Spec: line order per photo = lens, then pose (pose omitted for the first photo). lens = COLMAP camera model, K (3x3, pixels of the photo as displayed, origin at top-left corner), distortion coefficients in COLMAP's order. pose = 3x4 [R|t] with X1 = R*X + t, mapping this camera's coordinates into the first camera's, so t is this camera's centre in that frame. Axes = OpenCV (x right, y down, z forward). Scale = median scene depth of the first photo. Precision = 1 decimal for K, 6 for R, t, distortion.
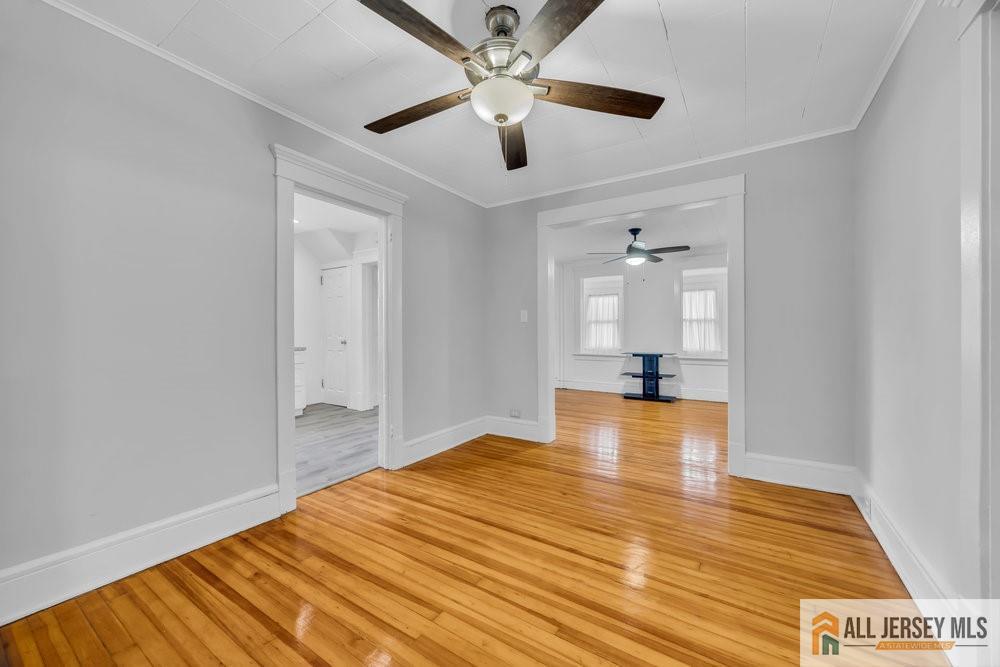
lens RADIAL K [[382.6, 0, 496.7], [0, 382.6, 332.3], [0, 0, 1]] dist [0.010872, 0.000231]
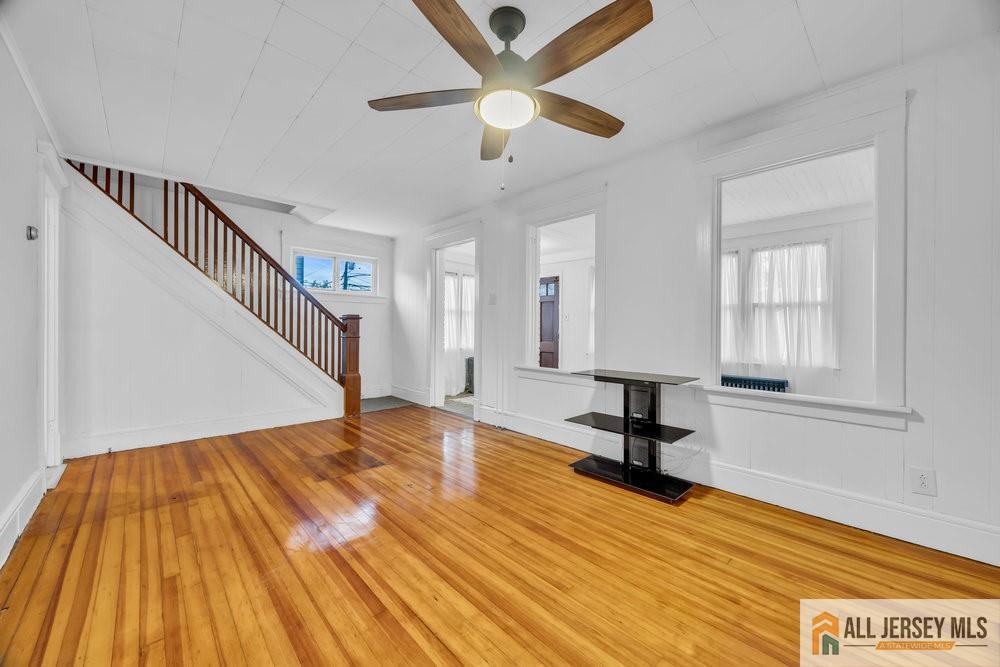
lens RADIAL K [[382.6, 0, 504.5], [0, 382.6, 330.8], [0, 0, 1]] dist [0.010872, 0.000231]
pose [[0.973283, 0.003711, -0.229579, 0.344129], [-0.000181, 0.999881, 0.015395, -0.006830], [0.229609, -0.014942, 0.973168, 0.515697]]
